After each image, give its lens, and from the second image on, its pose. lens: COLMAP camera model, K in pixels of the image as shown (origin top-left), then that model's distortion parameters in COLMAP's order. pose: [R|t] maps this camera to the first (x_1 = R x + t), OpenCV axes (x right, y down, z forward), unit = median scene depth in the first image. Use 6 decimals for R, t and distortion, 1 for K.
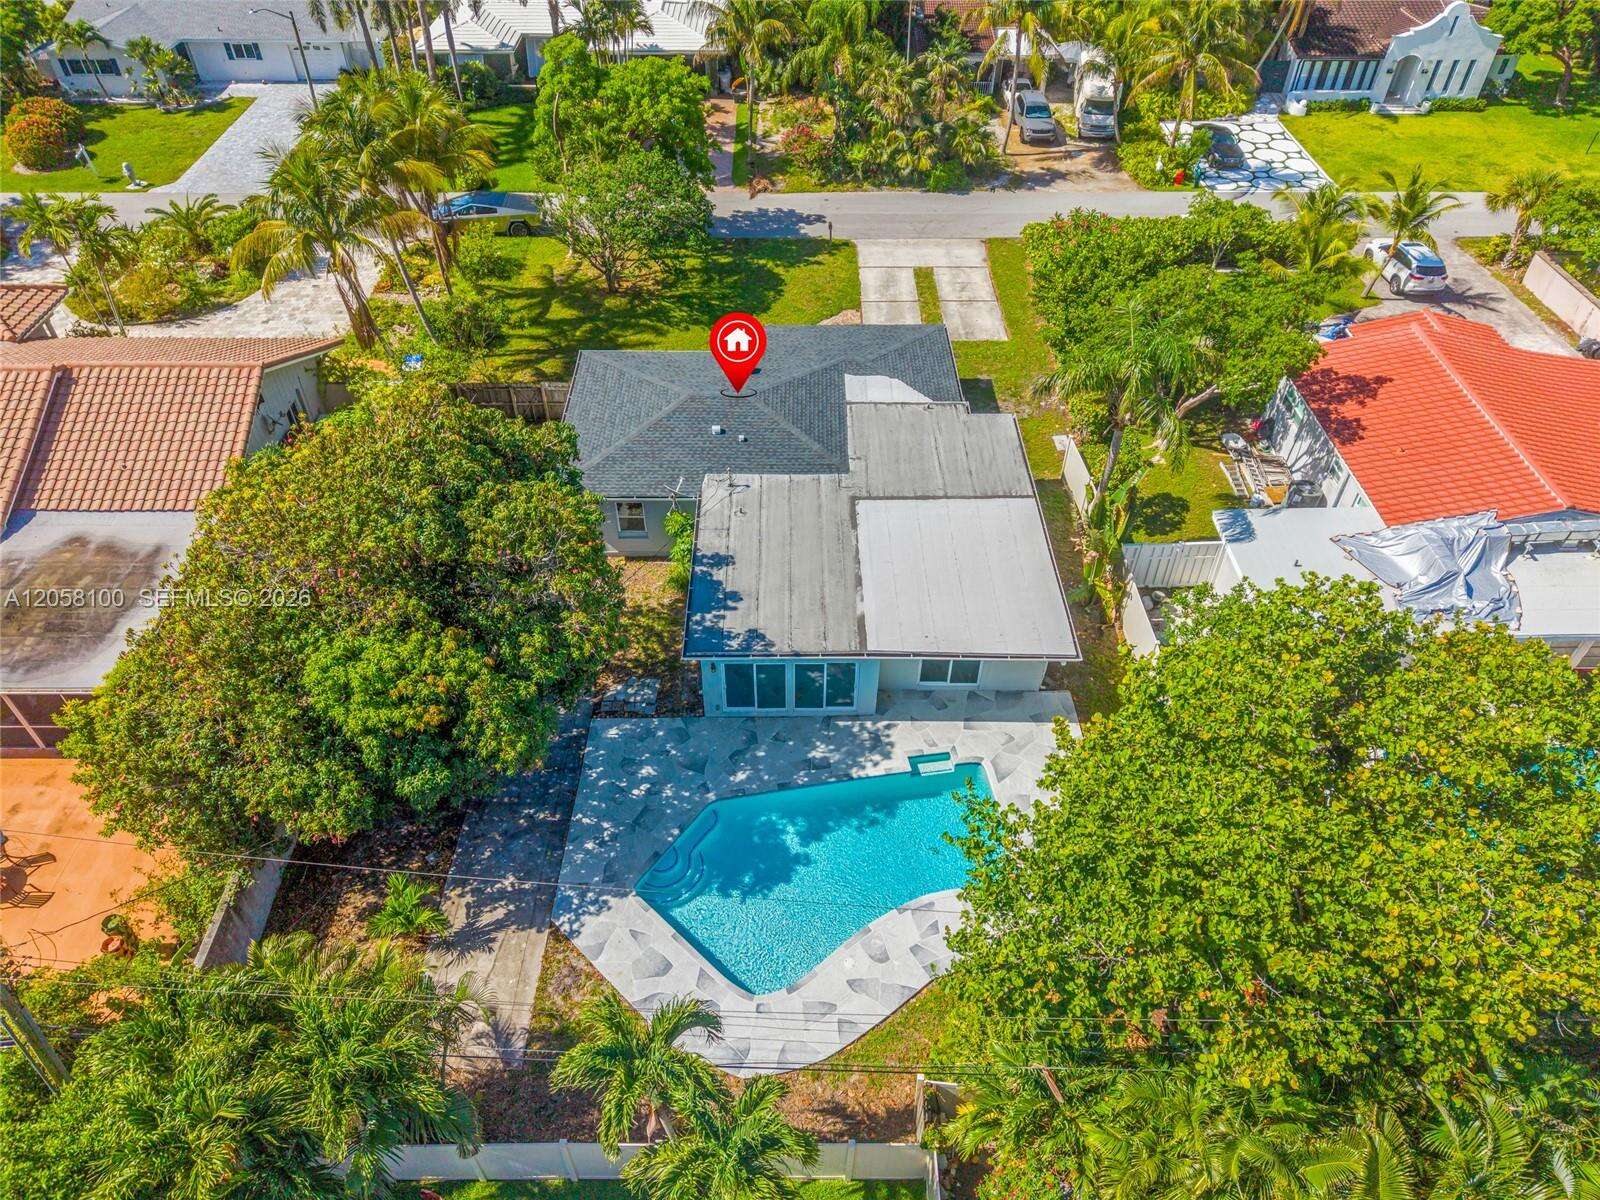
lens RADIAL K [[1055.5, 0, 800.0], [0, 1055.5, 600.0], [0, 0, 1]] dist [0.010591, -0.005051]
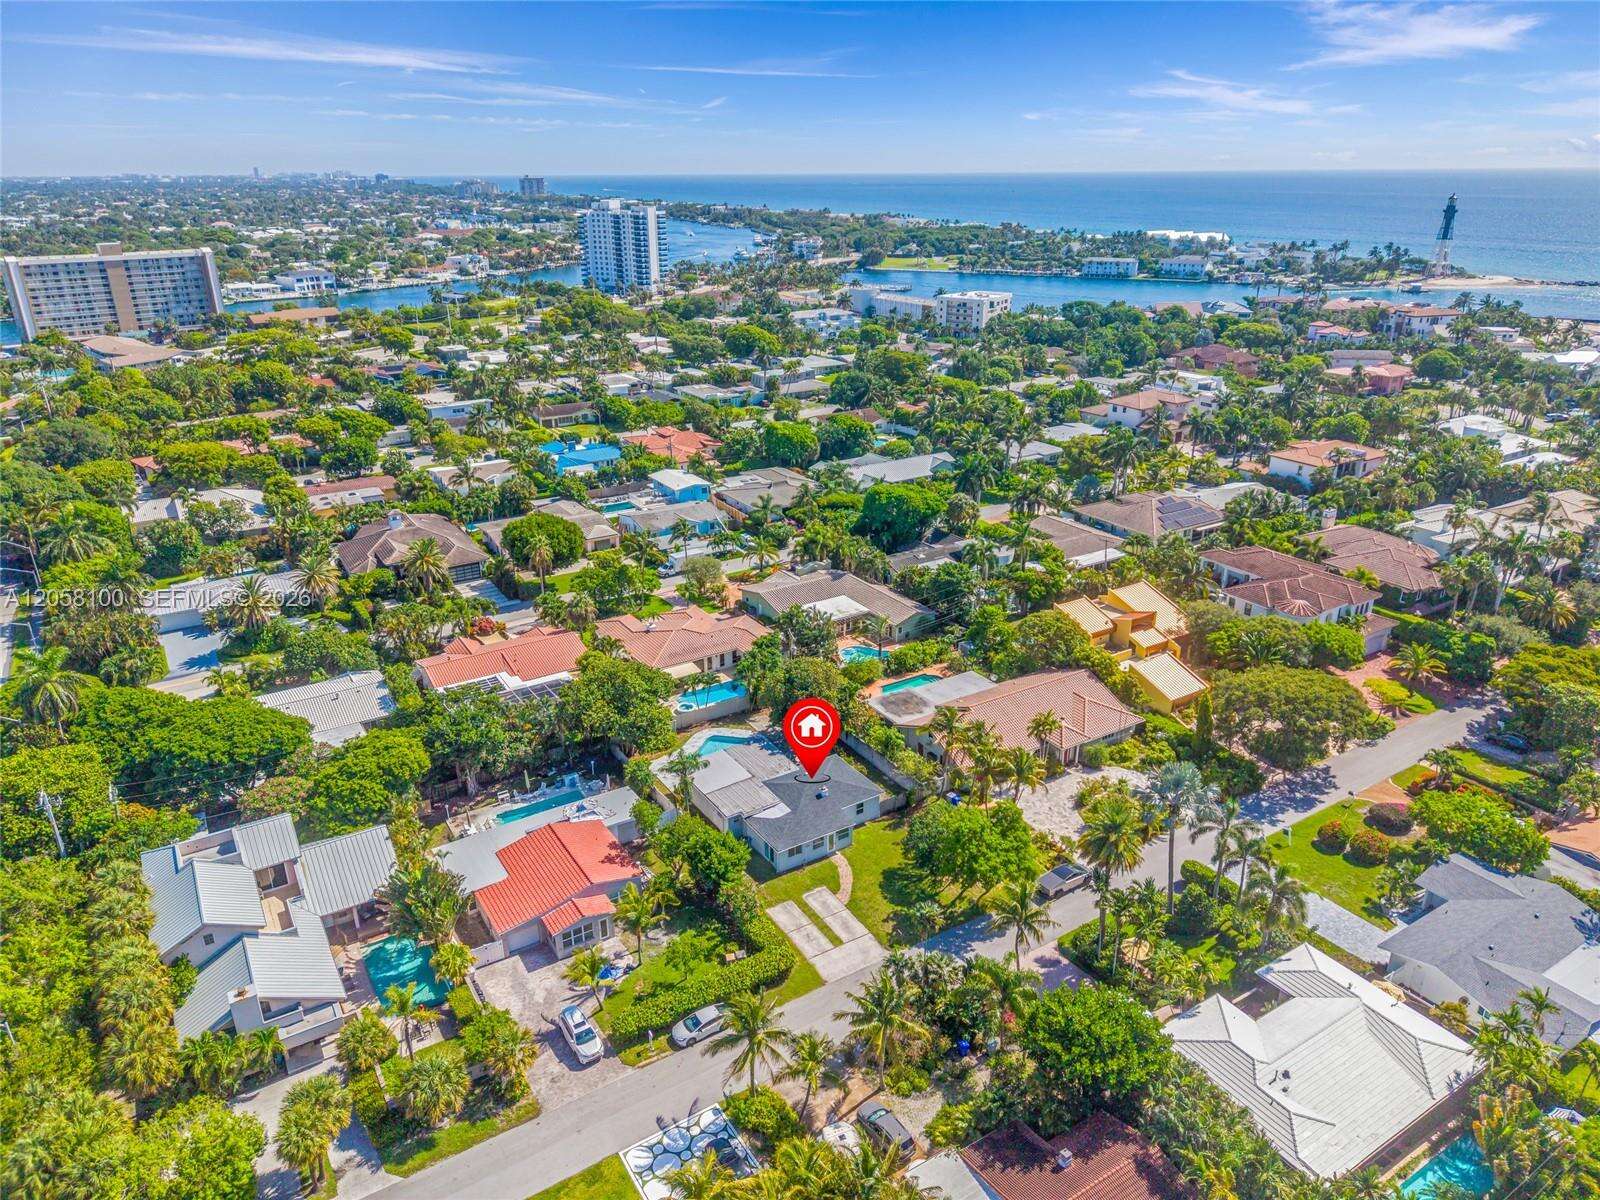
lens RADIAL K [[1065.6, 0, 800.0], [0, 1065.6, 600.0], [0, 0, 1]] dist [0.048201, -0.057307]
pose [[-0.852181, 0.195613, -0.485307, 0.941443], [-0.356506, 0.461836, 0.812164, -2.039749], [0.383002, 0.865126, -0.323831, 1.082979]]
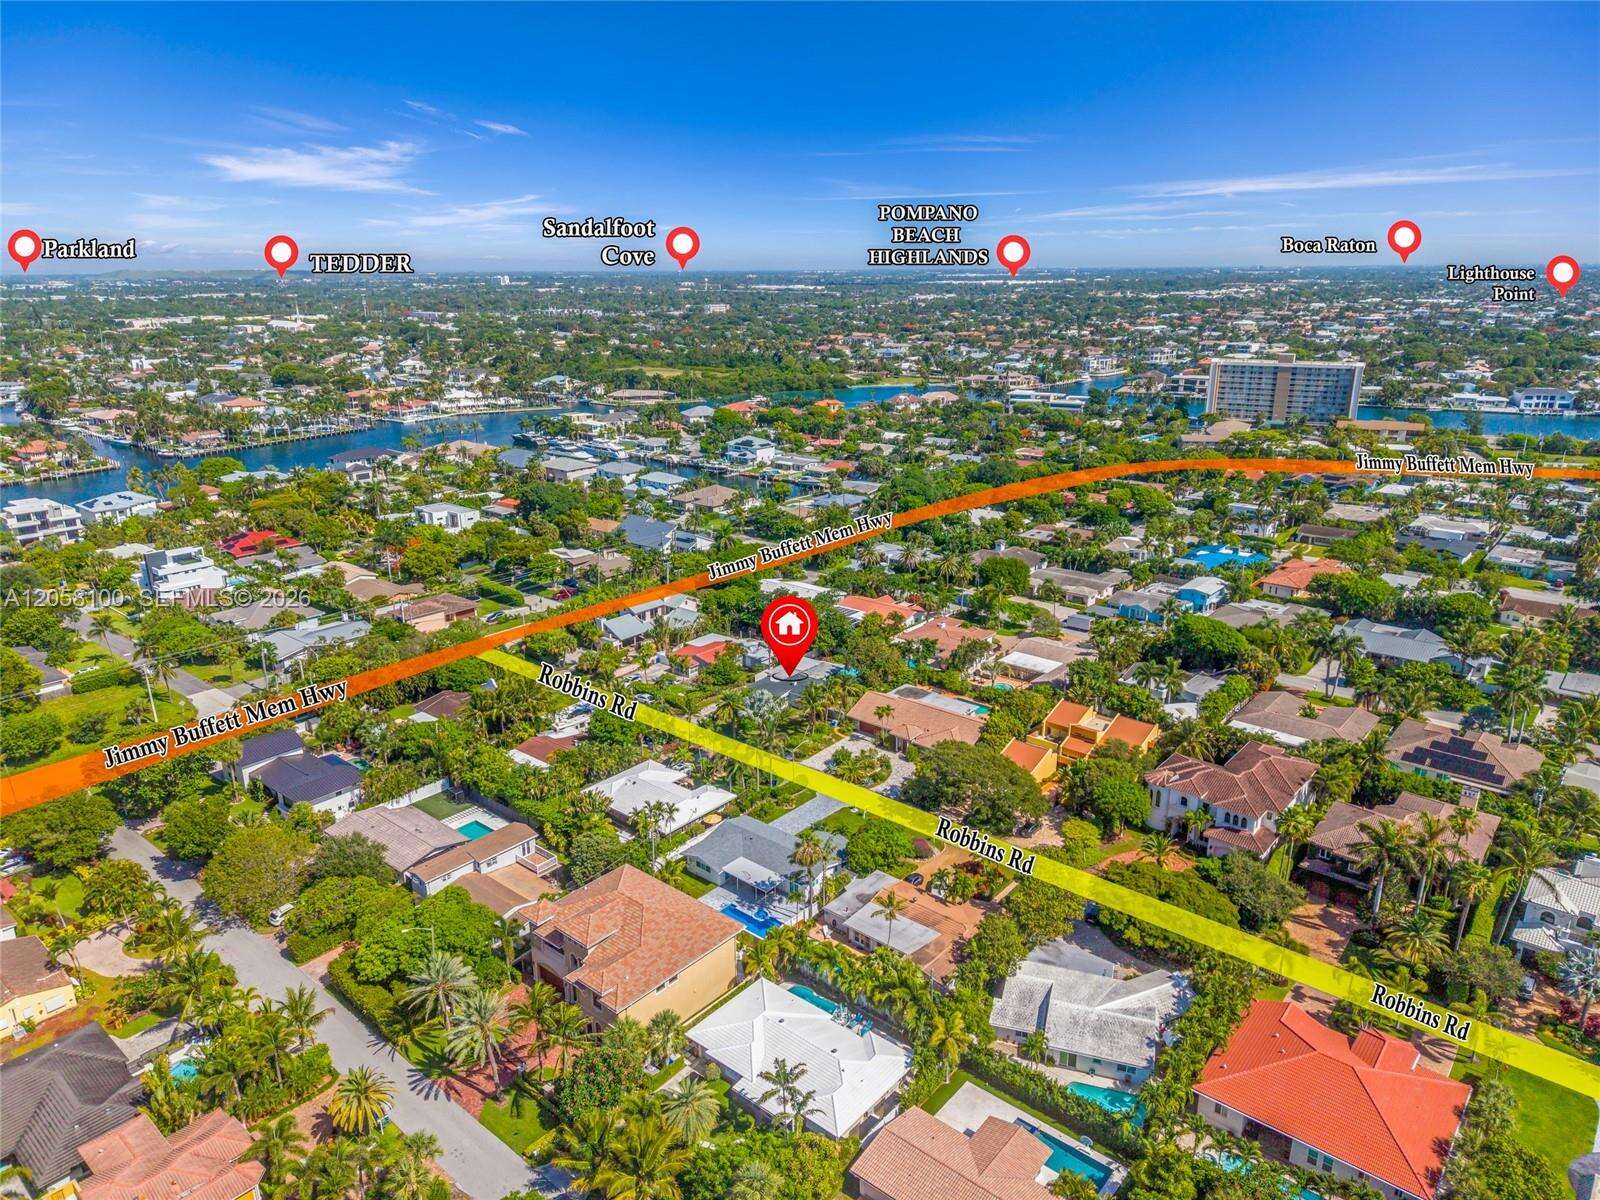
lens RADIAL K [[1065.6, 0, 800.0], [0, 1065.6, 600.0], [0, 0, 1]] dist [0.048201, -0.057307]
pose [[-0.756999, -0.192694, 0.624357, -2.518869], [0.450336, 0.538486, 0.712201, -3.208060], [-0.473445, 0.820306, -0.320856, 1.770686]]
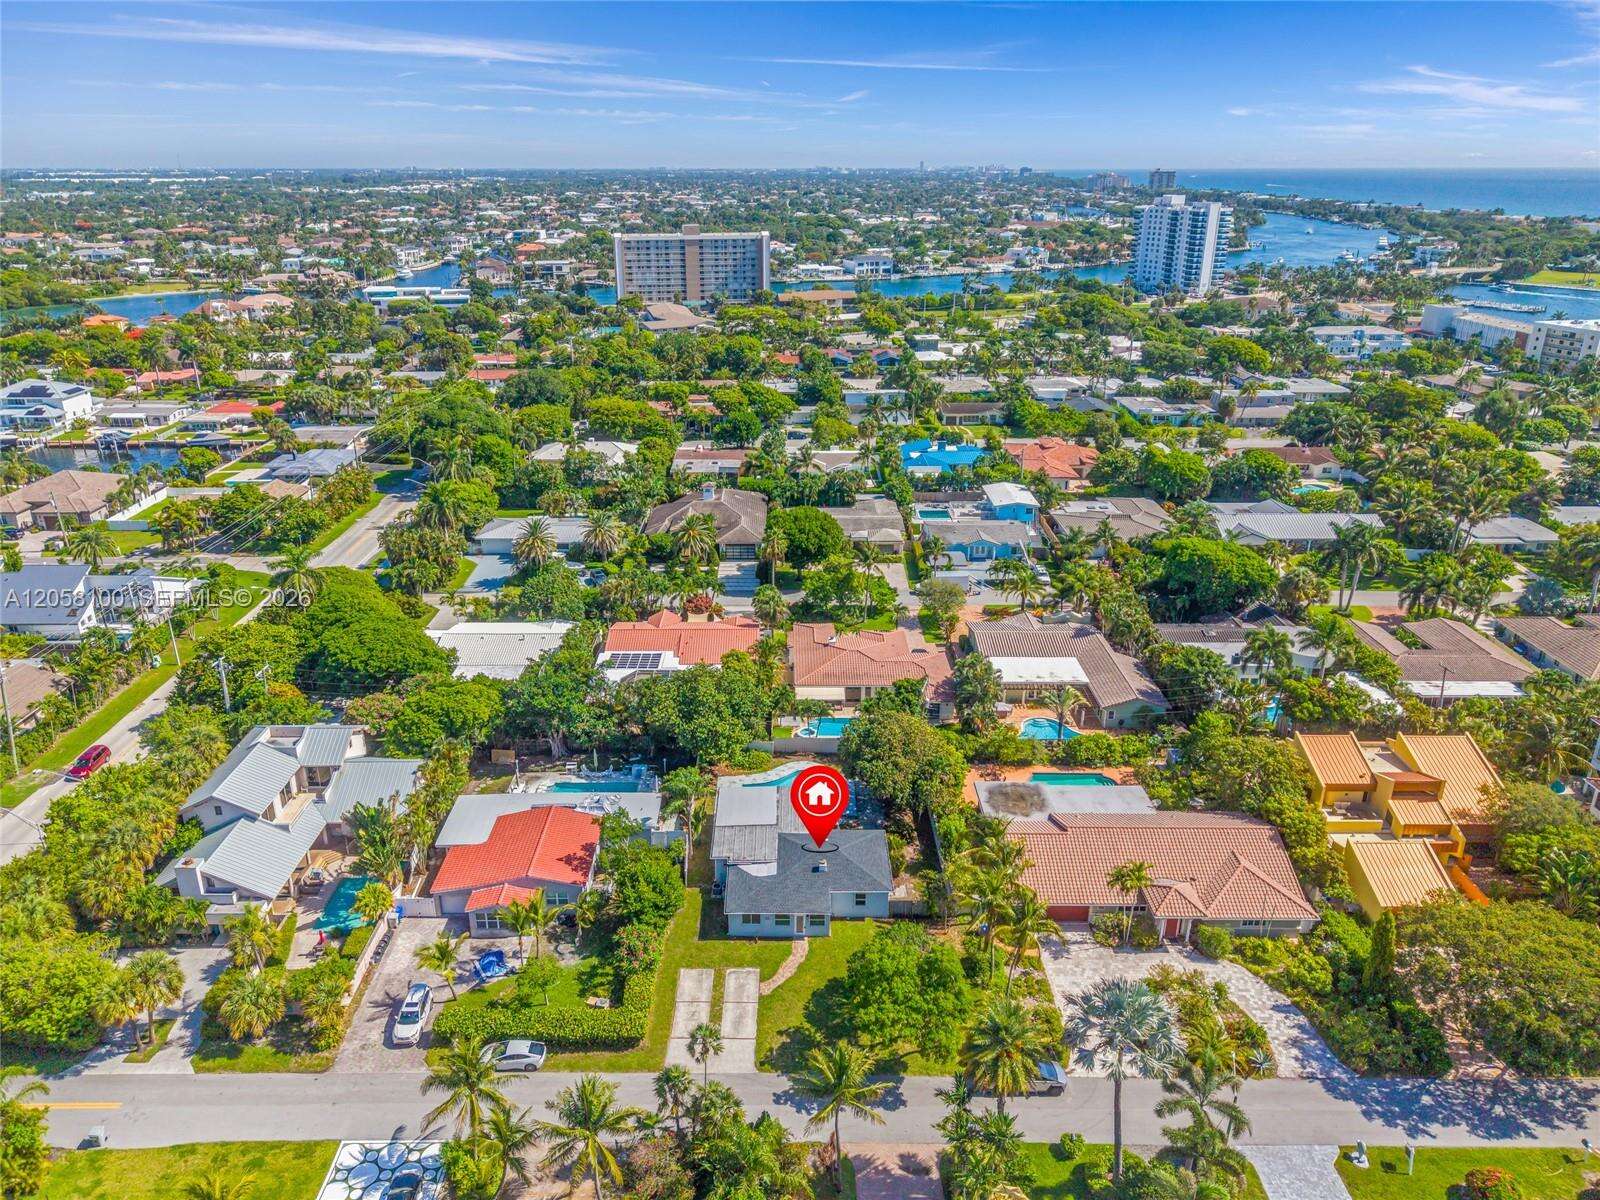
lens RADIAL K [[1091.6, 0, 778.7], [0, 1091.6, 571.5], [0, 0, 1]] dist [0.007599, -0.002243]
pose [[-0.999899, -0.007126, 0.012282, 0.009089], [0.007829, 0.444901, 0.895546, -2.071776], [-0.011846, 0.895551, -0.444800, 1.126862]]
